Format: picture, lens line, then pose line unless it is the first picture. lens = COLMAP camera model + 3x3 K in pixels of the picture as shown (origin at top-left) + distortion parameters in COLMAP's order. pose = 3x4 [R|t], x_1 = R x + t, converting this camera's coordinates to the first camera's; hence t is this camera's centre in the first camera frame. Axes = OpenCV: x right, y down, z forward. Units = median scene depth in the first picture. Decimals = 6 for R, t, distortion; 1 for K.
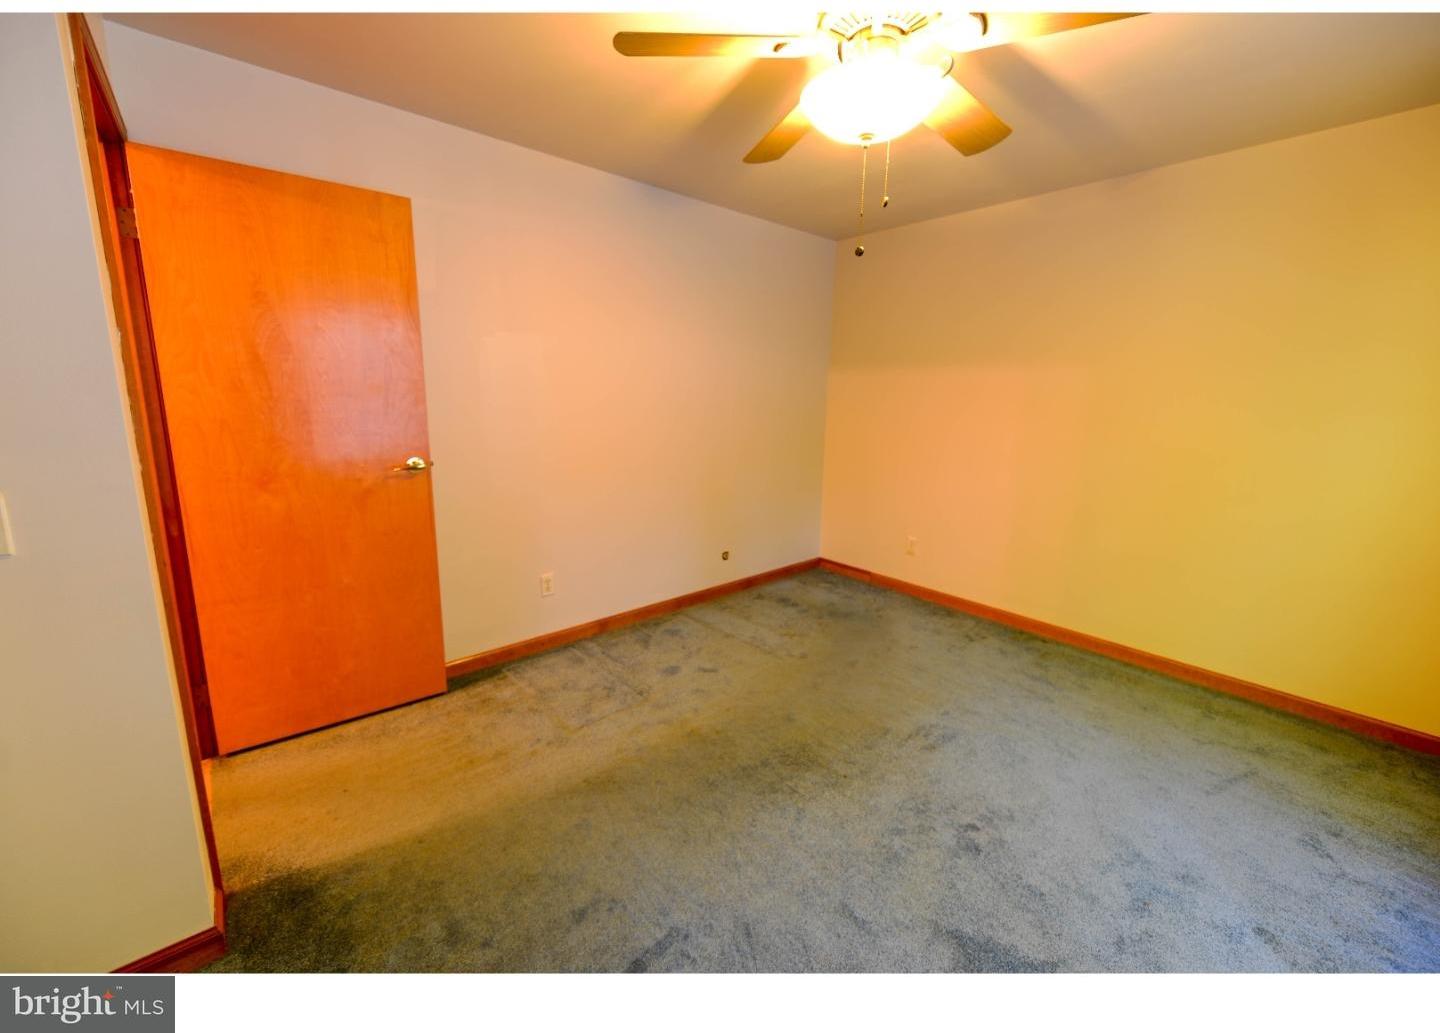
lens RADIAL K [[568.9, 0, 716.5], [0, 568.9, 511.7], [0, 0, 1]] dist [0.008063, -0.000233]
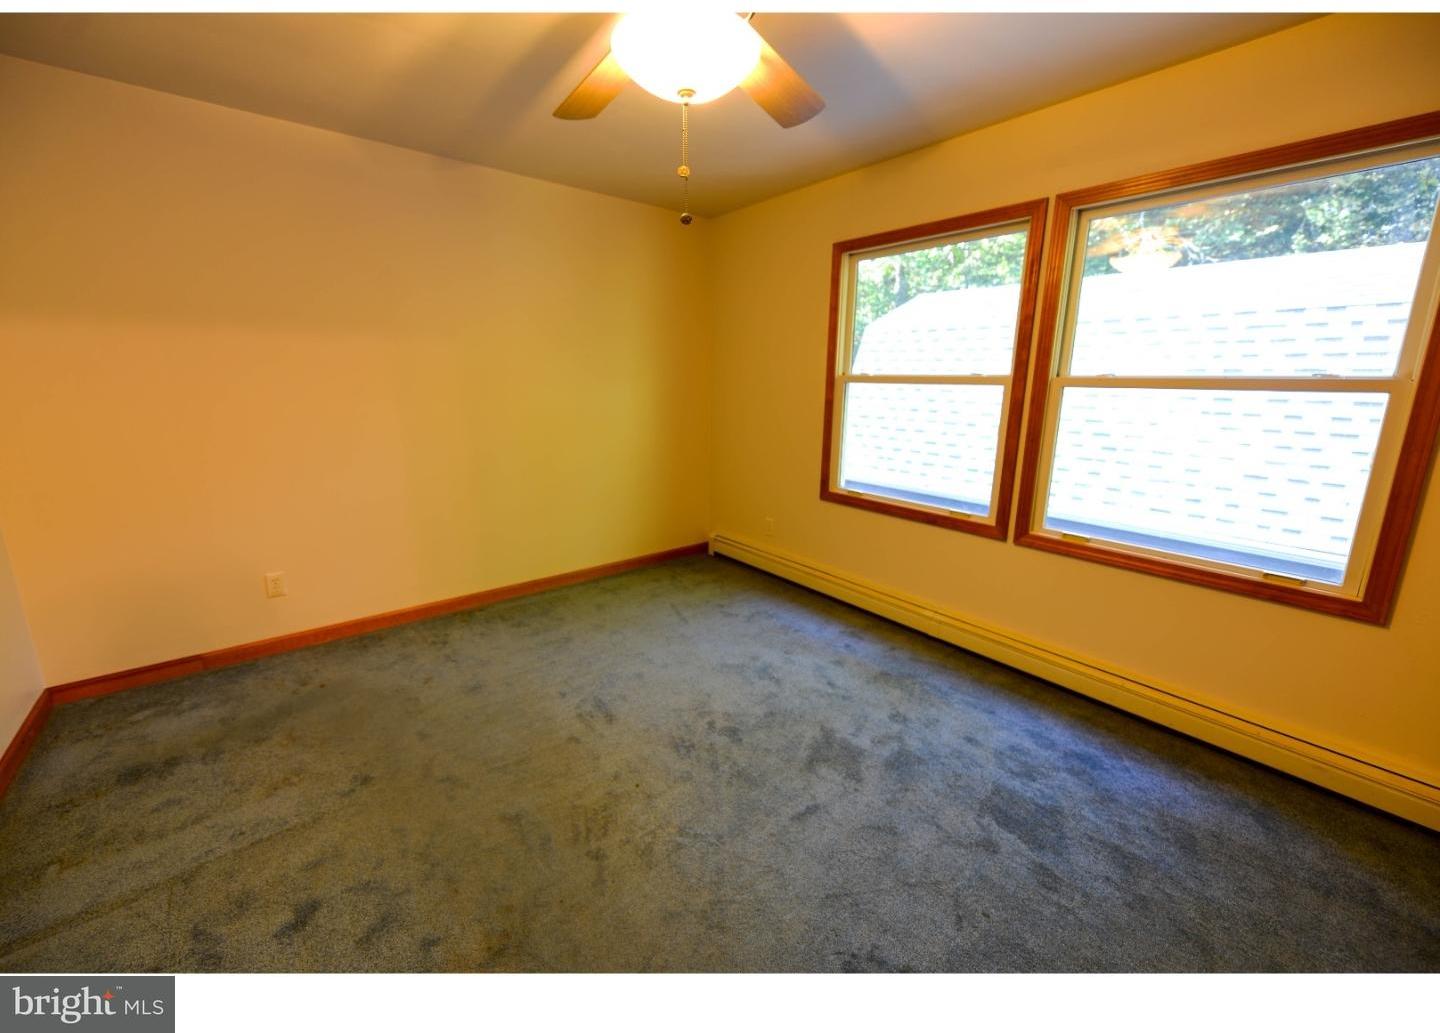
lens RADIAL K [[568.9, 0, 717.4], [0, 568.9, 509.1], [0, 0, 1]] dist [0.008063, -0.000233]
pose [[0.021835, -0.245016, 0.969273, -0.450958], [0.198593, 0.951247, 0.235985, -0.127426], [-0.979839, 0.187338, 0.069429, 0.574659]]
